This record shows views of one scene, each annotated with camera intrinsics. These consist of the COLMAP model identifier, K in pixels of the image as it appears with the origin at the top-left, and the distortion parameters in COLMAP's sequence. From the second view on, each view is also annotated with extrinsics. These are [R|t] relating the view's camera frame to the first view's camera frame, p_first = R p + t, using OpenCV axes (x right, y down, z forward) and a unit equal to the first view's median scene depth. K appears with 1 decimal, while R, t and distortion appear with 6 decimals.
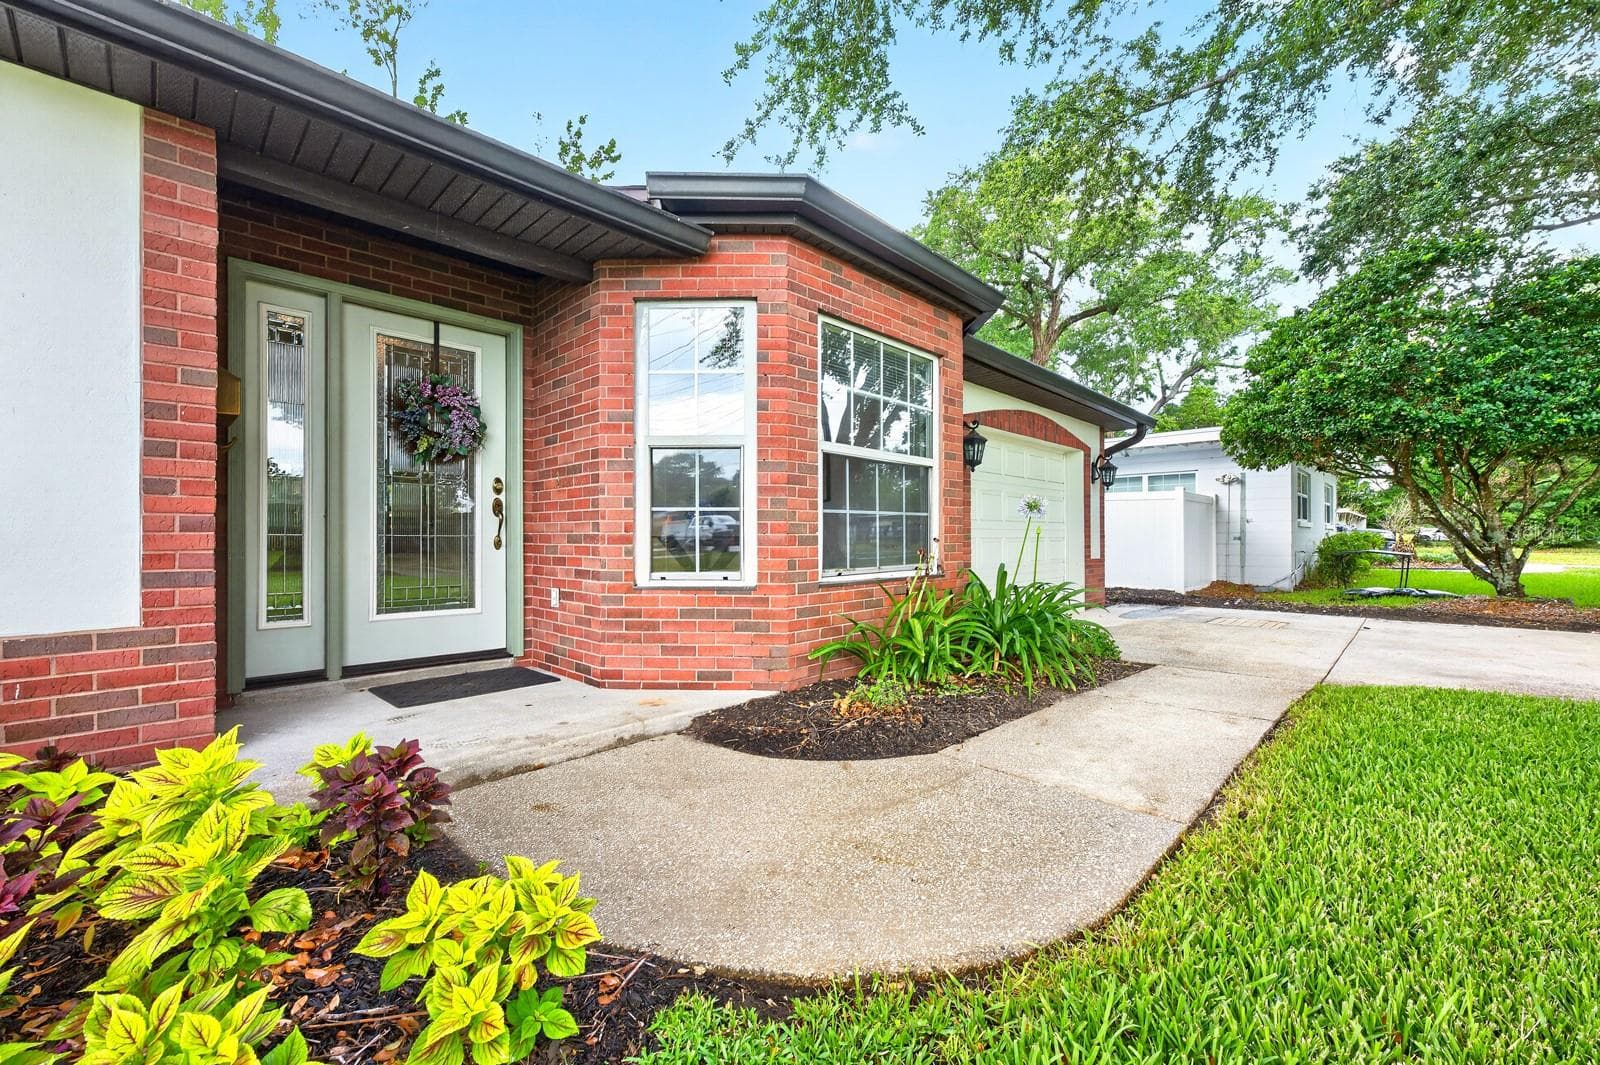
lens RADIAL K [[641.0, 0, 796.4], [0, 641.0, 536.8], [0, 0, 1]] dist [-0.003913, 0.003518]
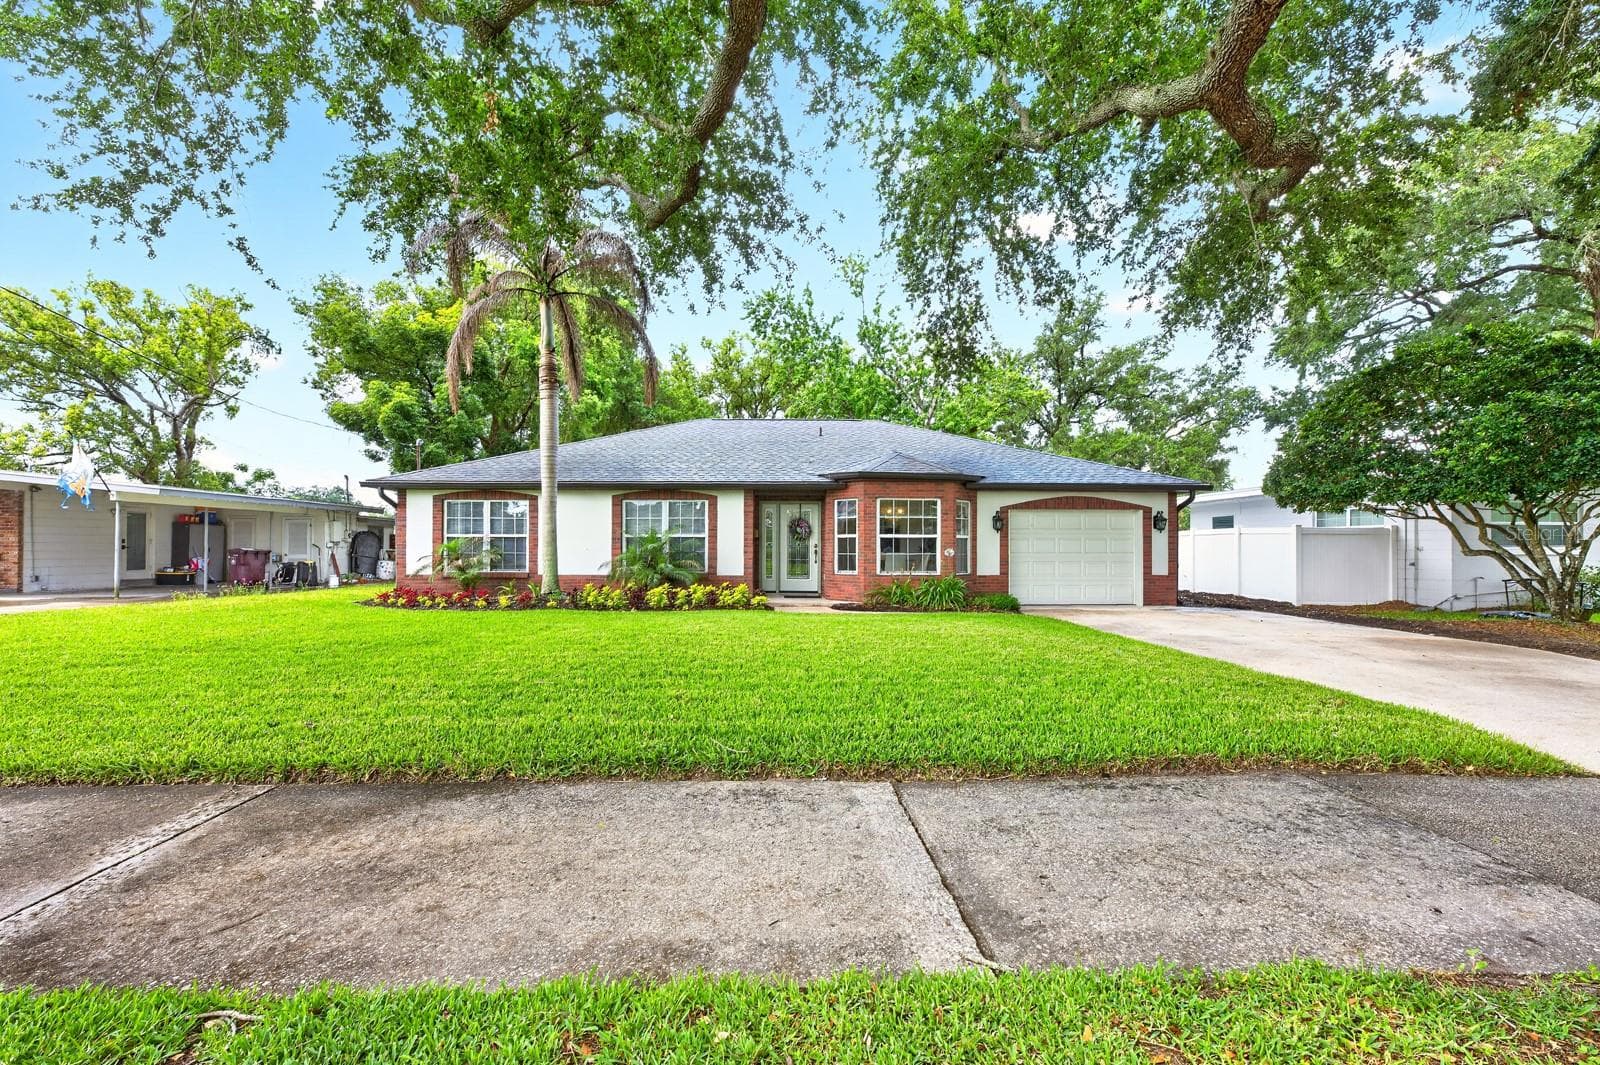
lens RADIAL K [[641.0, 0, 799.6], [0, 641.0, 532.9], [0, 0, 1]] dist [-0.003913, 0.003518]
pose [[0.736655, 0.005592, -0.676246, 1.844354], [-0.003976, 0.999984, 0.003938, -0.150342], [0.676257, -0.000212, 0.736666, -1.643265]]
